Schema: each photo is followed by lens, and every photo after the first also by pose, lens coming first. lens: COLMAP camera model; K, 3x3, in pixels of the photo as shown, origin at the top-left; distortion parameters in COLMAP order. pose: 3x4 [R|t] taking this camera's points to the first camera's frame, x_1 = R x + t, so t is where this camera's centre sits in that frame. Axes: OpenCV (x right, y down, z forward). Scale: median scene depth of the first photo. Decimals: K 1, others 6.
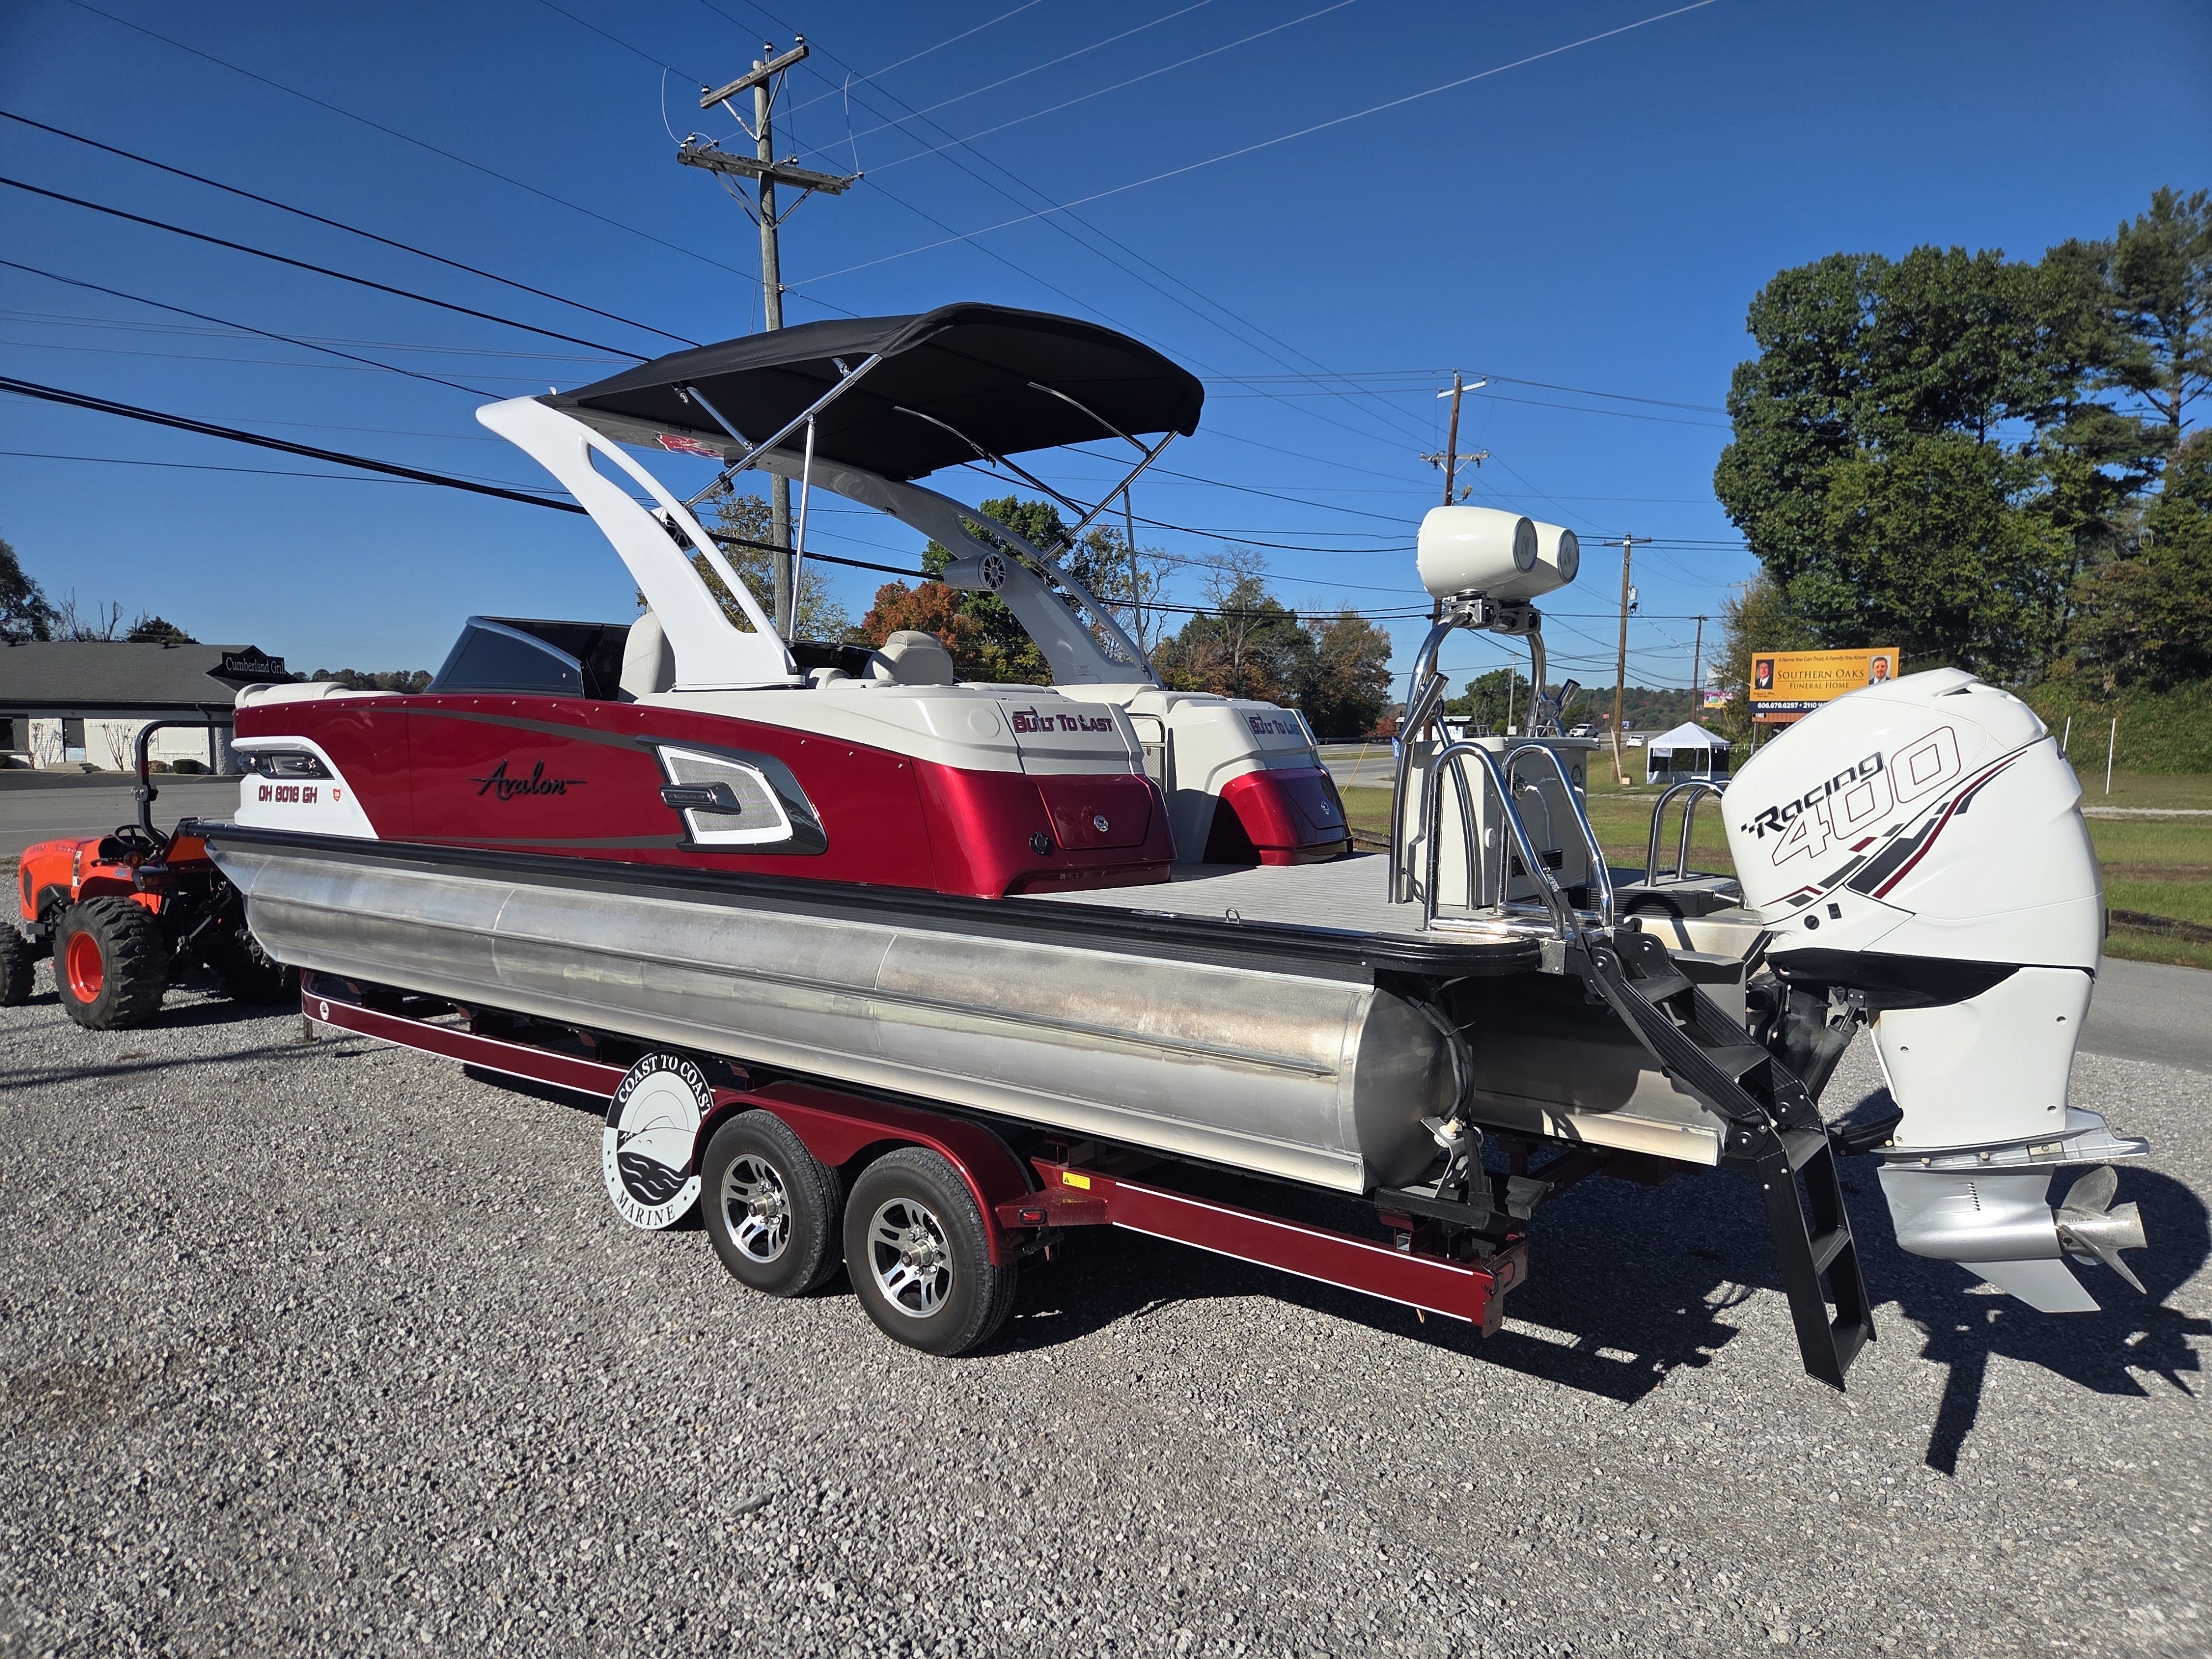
lens RADIAL K [[1464.1, 0, 1095.5], [0, 1464.1, 853.6], [0, 0, 1]] dist [0.058252, -0.054452]
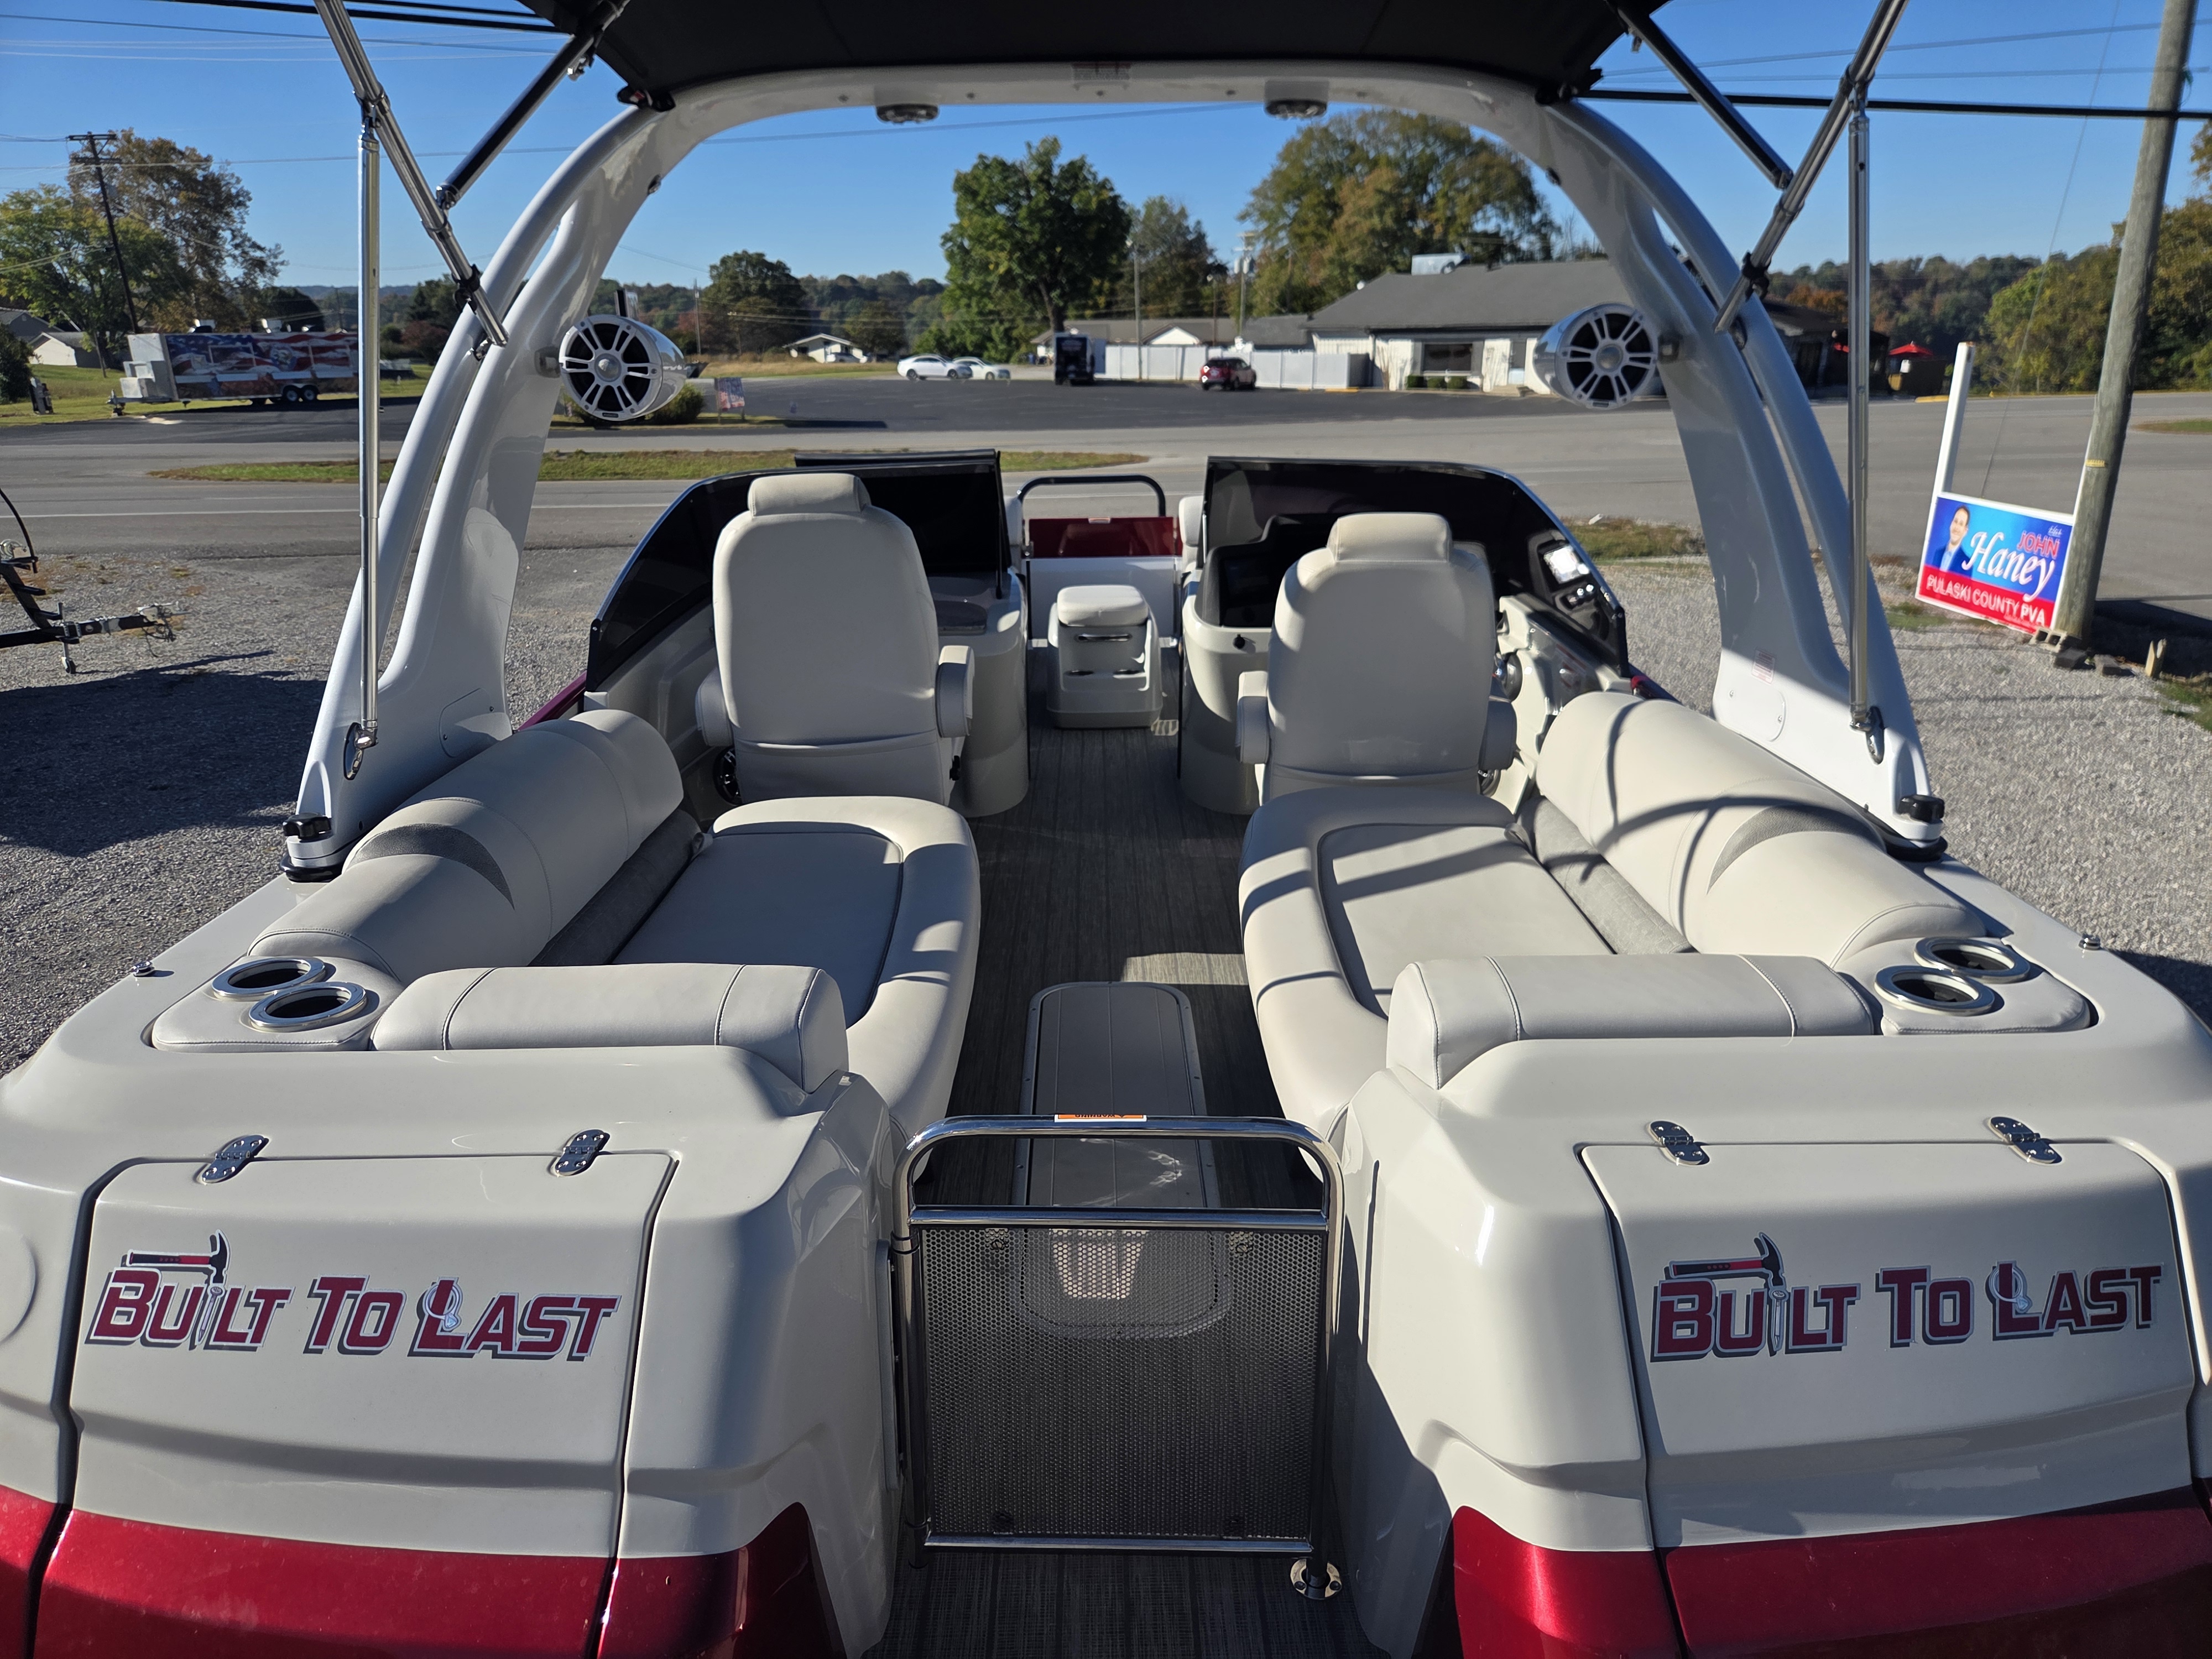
lens RADIAL K [[1464.1, 0, 1110.1], [0, 1464.1, 844.2], [0, 0, 1]] dist [0.058252, -0.054452]
pose [[0.616781, 0.244116, -0.748324, 0.235101], [-0.048717, 0.960710, 0.273246, -0.243589], [0.785626, -0.132077, 0.604440, 0.942622]]
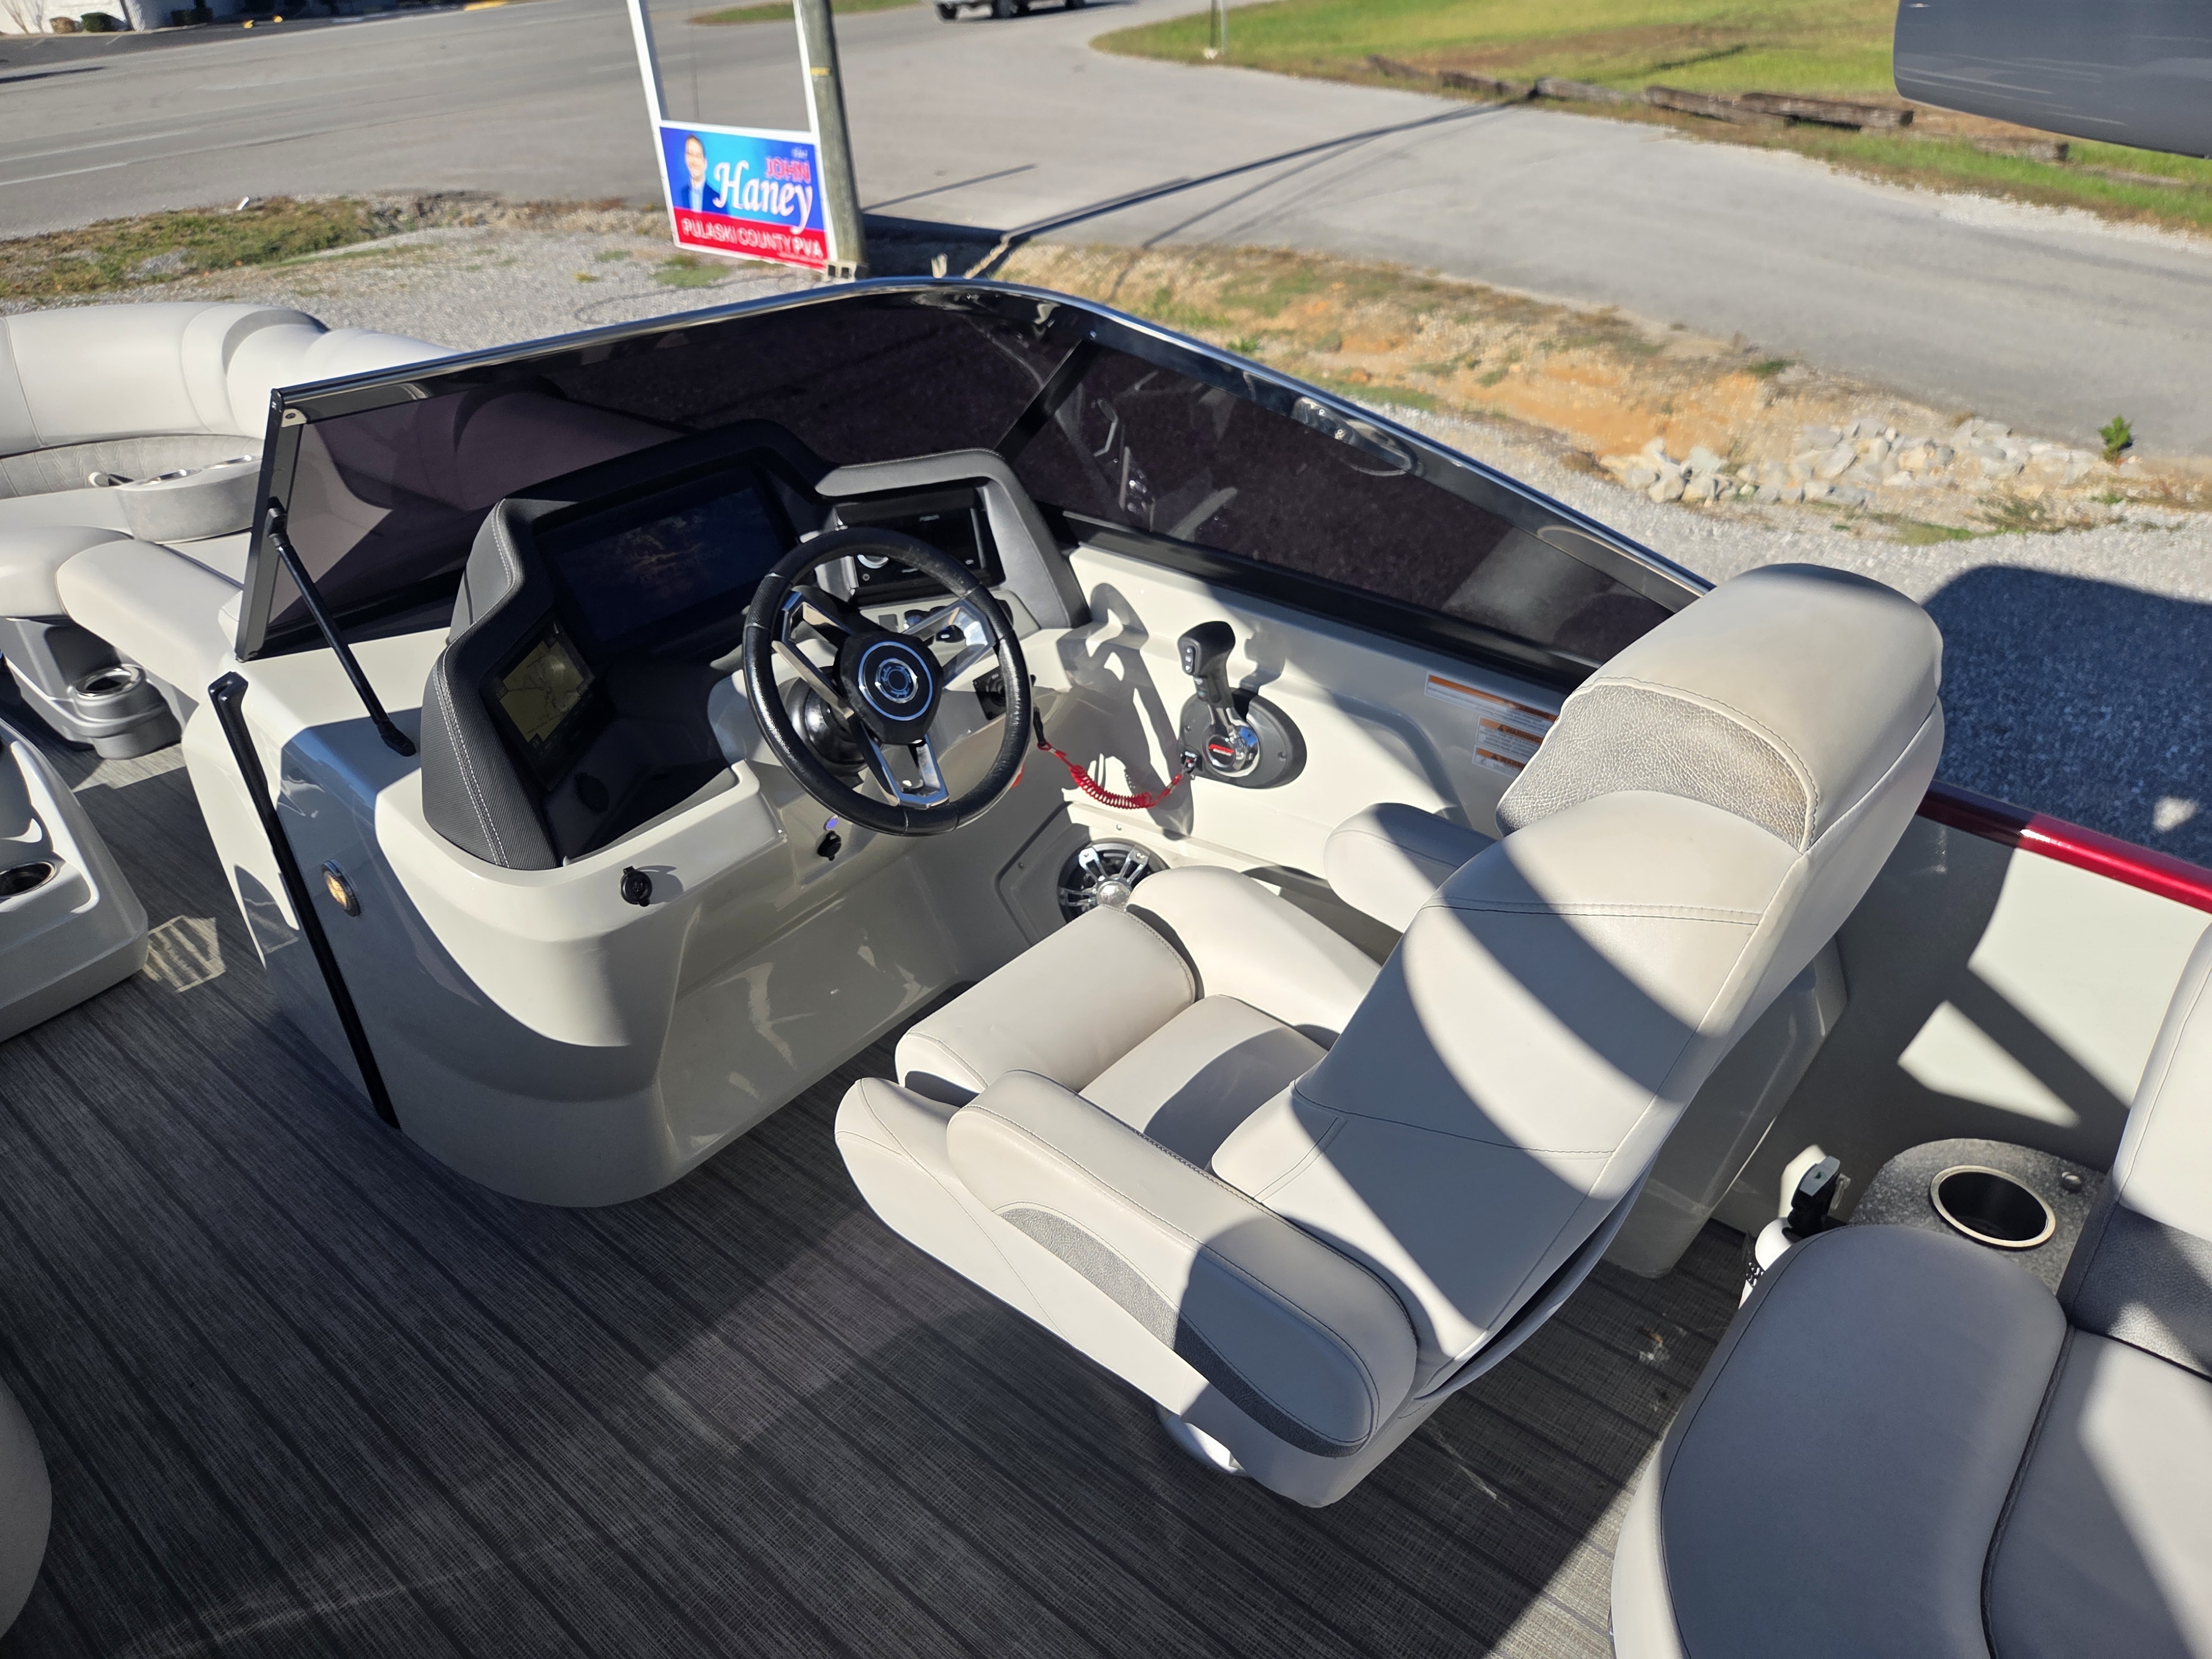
lens RADIAL K [[1464.1, 0, 1098.9], [0, 1464.1, 824.7], [0, 0, 1]] dist [0.058252, -0.054452]
pose [[0.997552, -0.023106, -0.066000, -0.234931], [0.051316, 0.883054, 0.466458, -0.278408], [0.047503, -0.468703, 0.882078, 1.245632]]
